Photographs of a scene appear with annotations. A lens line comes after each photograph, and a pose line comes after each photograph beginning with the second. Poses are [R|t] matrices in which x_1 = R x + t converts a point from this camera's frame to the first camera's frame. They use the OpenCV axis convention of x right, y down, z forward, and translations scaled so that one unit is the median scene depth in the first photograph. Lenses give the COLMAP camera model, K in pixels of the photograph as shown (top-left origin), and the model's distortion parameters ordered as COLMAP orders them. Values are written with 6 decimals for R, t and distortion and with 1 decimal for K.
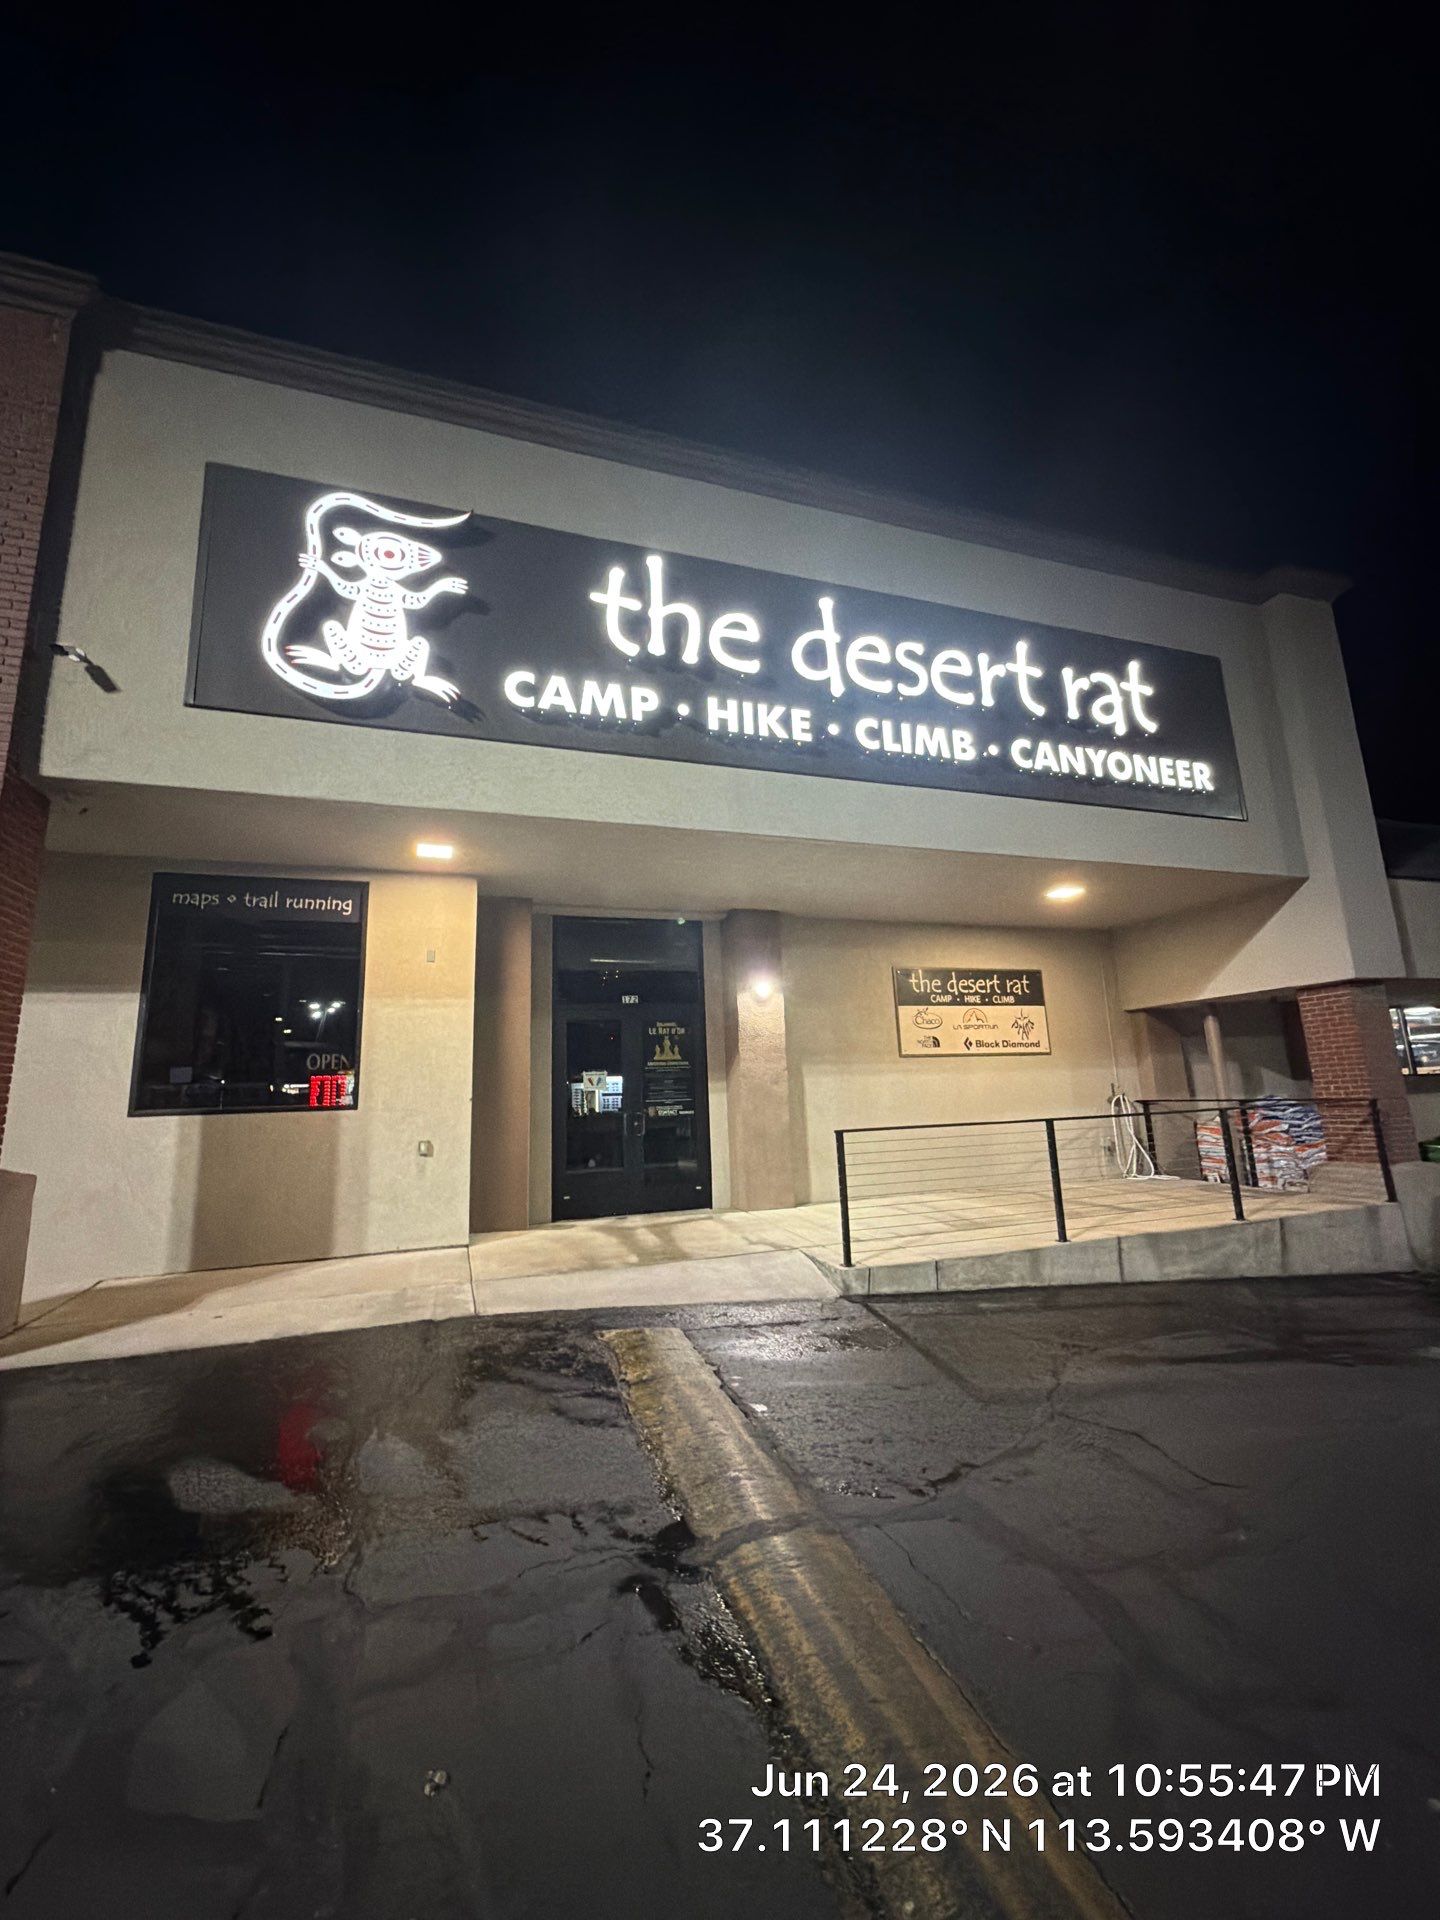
lens RADIAL K [[757.5, 0, 720.0], [0, 757.5, 960.0], [0, 0, 1]] dist [0.000274, 0.000001]
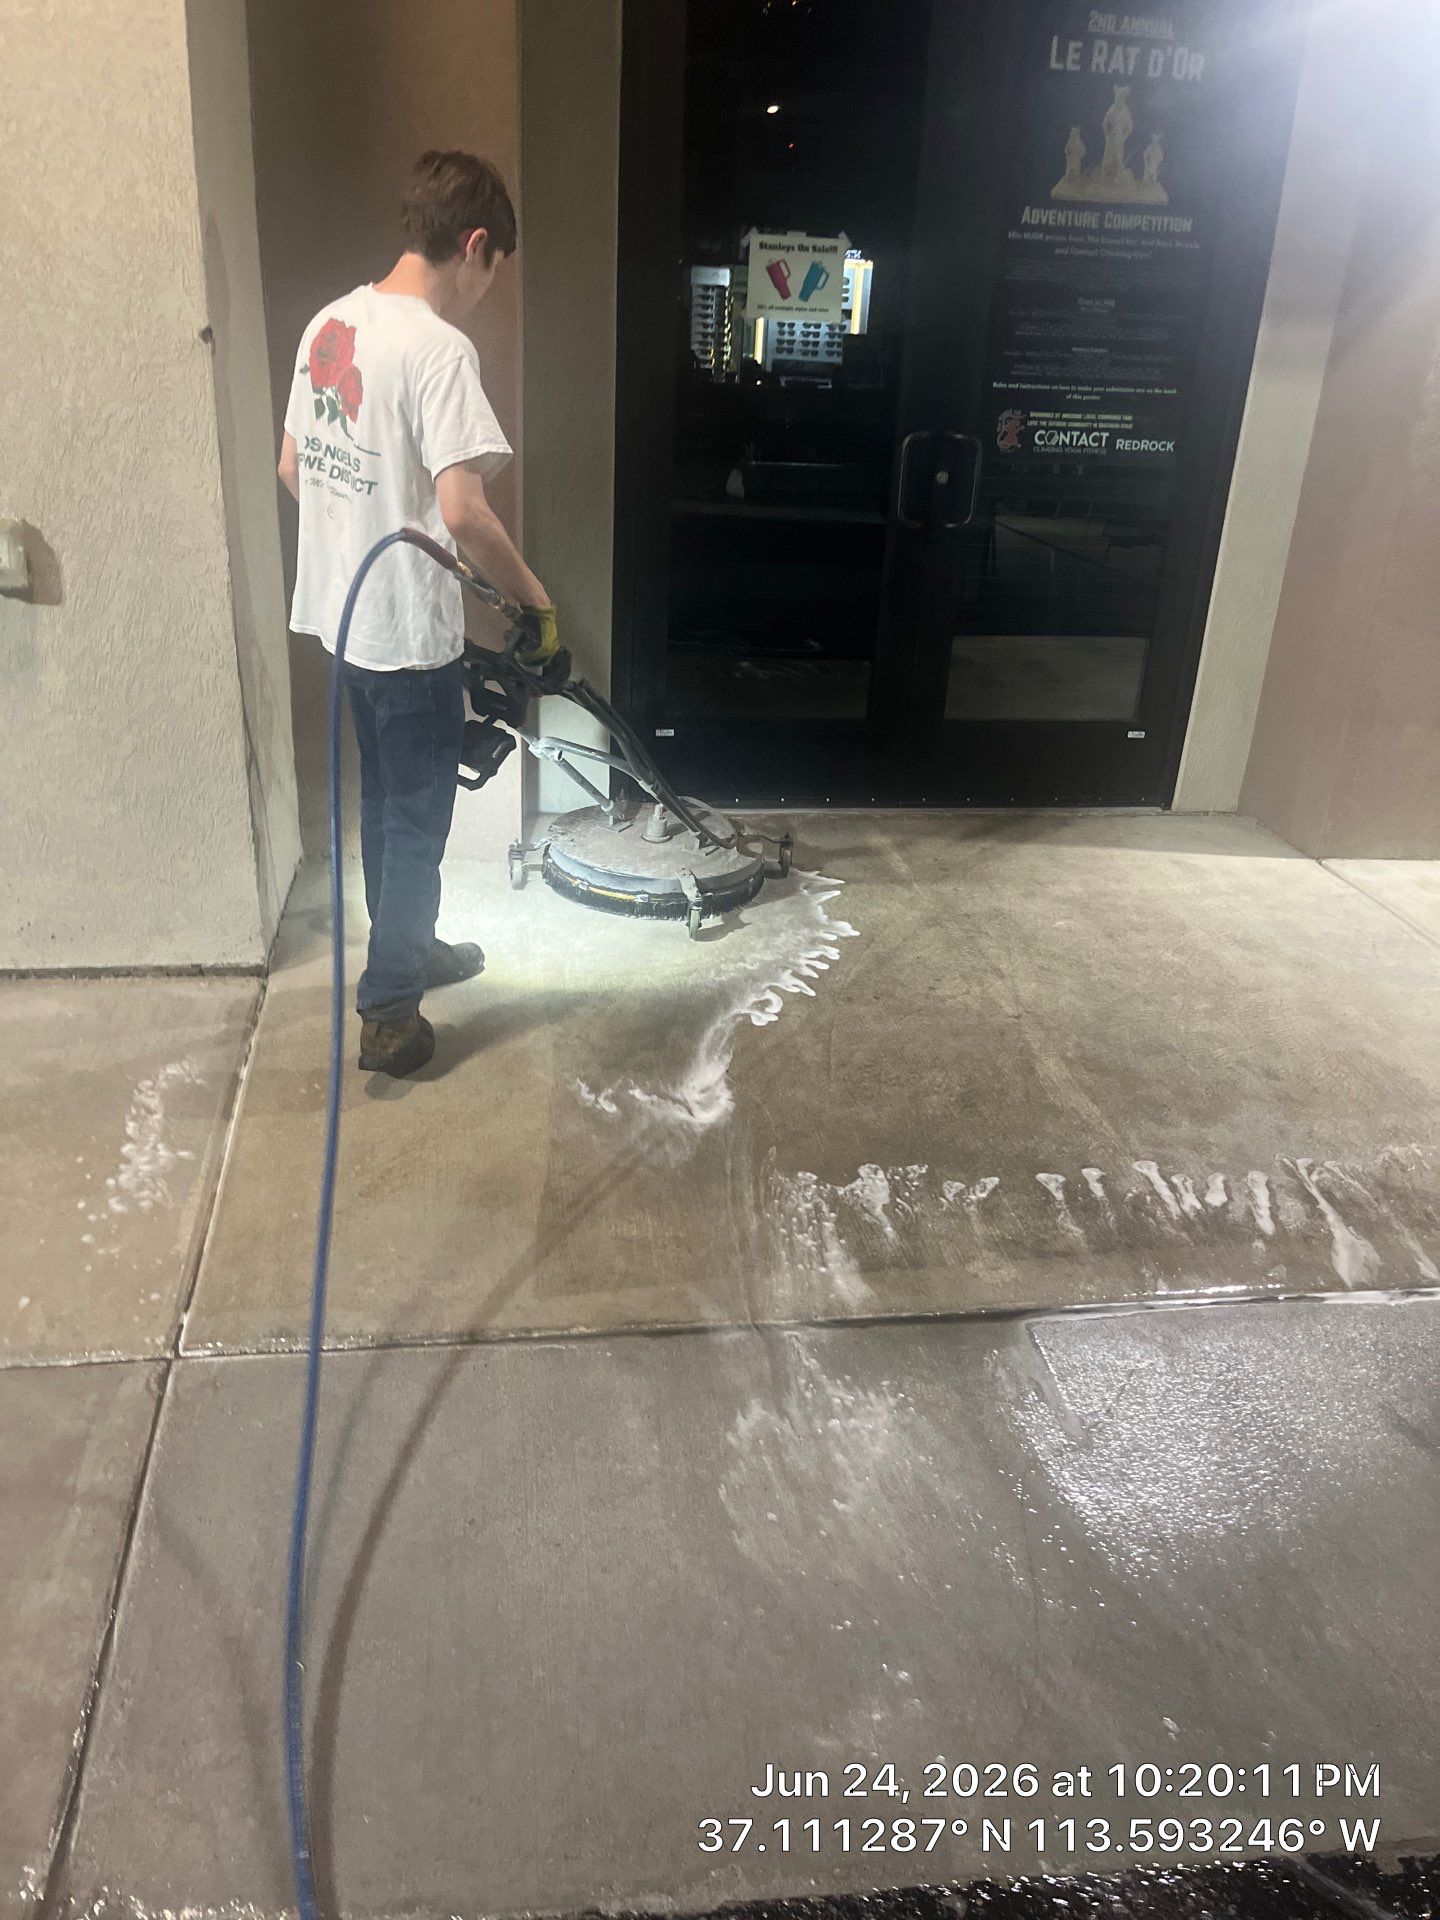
lens RADIAL K [[1499.2, 0, 720.0], [0, 1499.2, 960.0], [0, 0, 1]] dist [0.066751, -0.000343]
pose [[0.981550, 0.148682, -0.120225, -0.097877], [-0.054847, 0.821277, 0.567888, 0.065852], [0.183173, -0.550816, 0.814279, 0.485339]]
